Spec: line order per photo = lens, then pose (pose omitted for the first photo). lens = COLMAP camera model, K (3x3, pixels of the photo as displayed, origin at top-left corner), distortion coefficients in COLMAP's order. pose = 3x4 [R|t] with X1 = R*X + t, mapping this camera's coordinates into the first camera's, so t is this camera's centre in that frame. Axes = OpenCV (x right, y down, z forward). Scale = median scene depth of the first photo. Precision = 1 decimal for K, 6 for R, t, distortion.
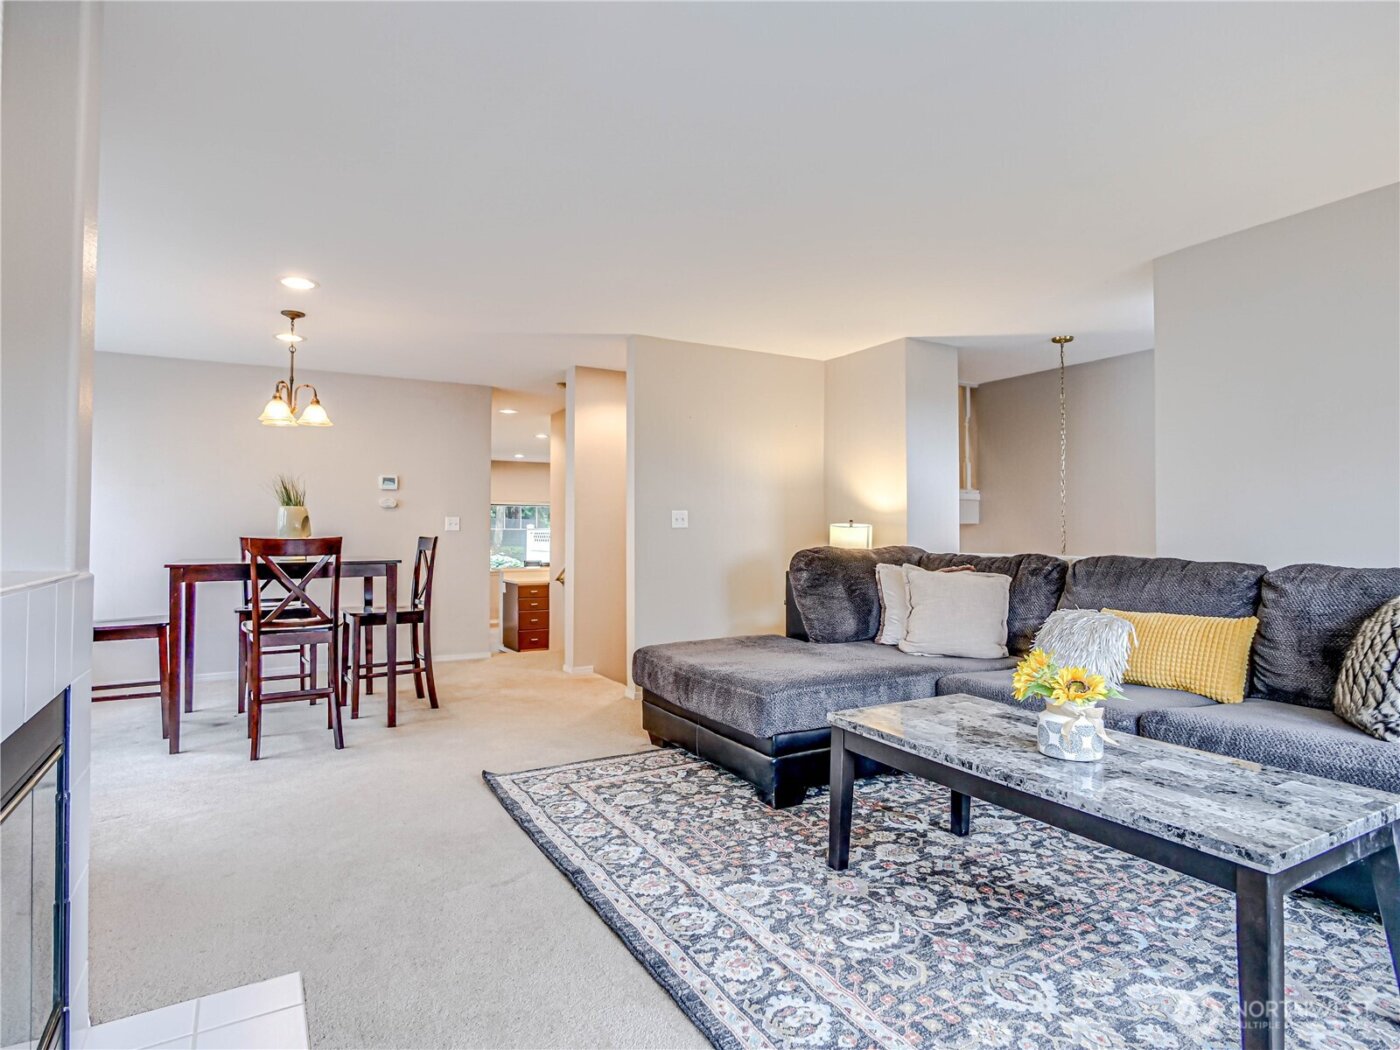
lens RADIAL K [[765.1, 0, 706.0], [0, 765.1, 523.7], [0, 0, 1]] dist [-0.010387, -0.000112]
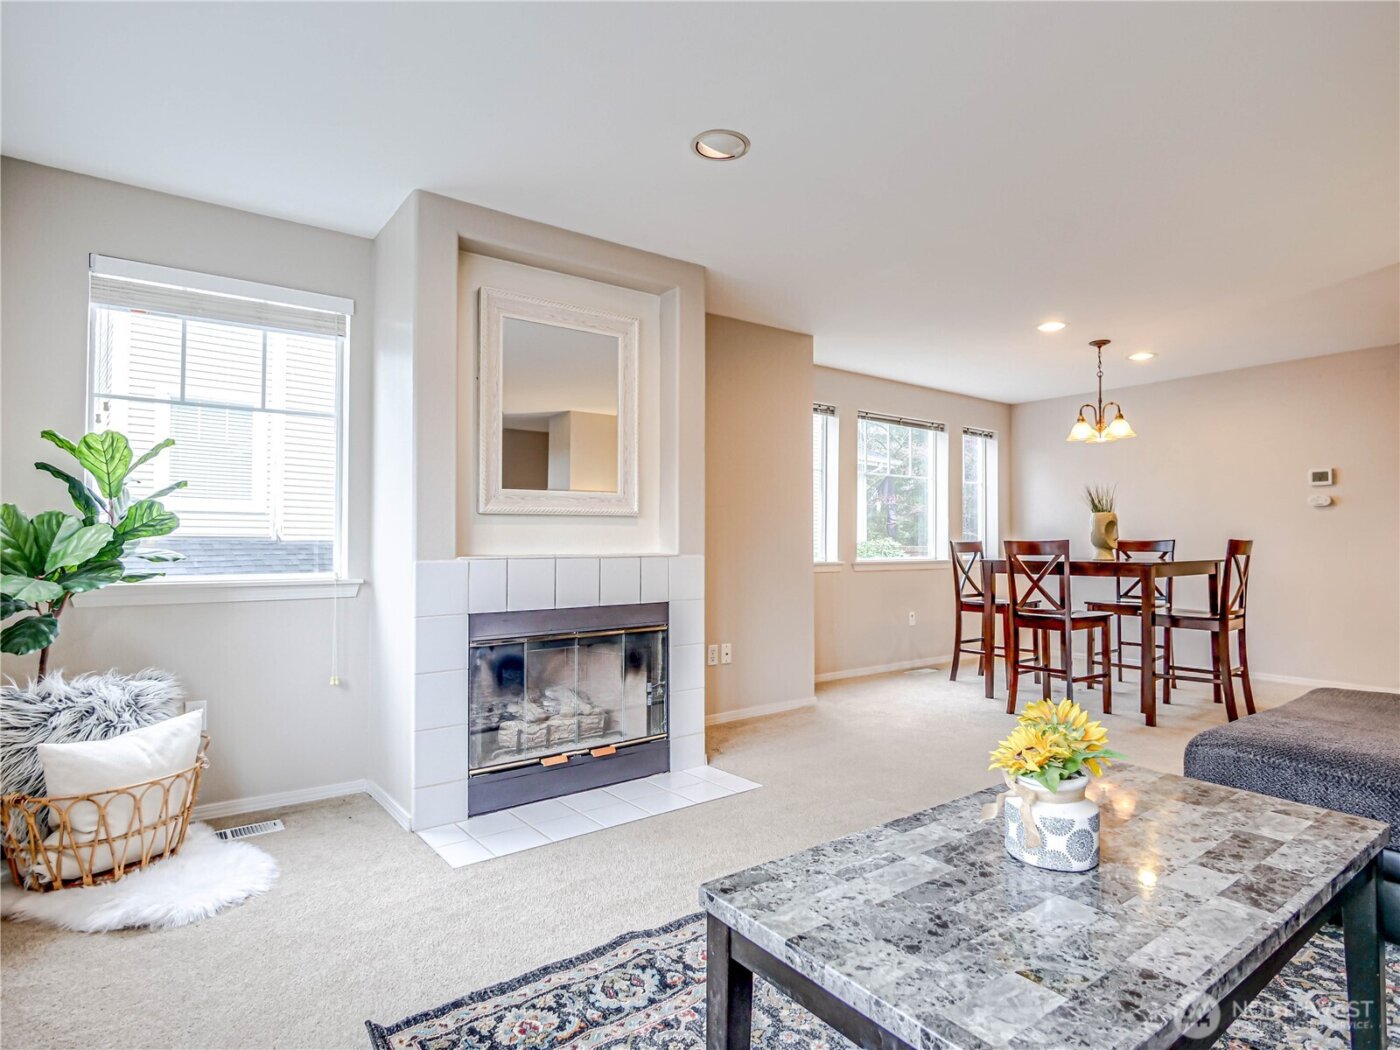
lens RADIAL K [[765.1, 0, 695.4], [0, 765.1, 528.8], [0, 0, 1]] dist [-0.010387, -0.000112]
pose [[0.112874, -0.010473, -0.993554, 0.544574], [0.014553, 0.999855, -0.008886, 0.002745], [0.993503, -0.013456, 0.113010, 0.289800]]
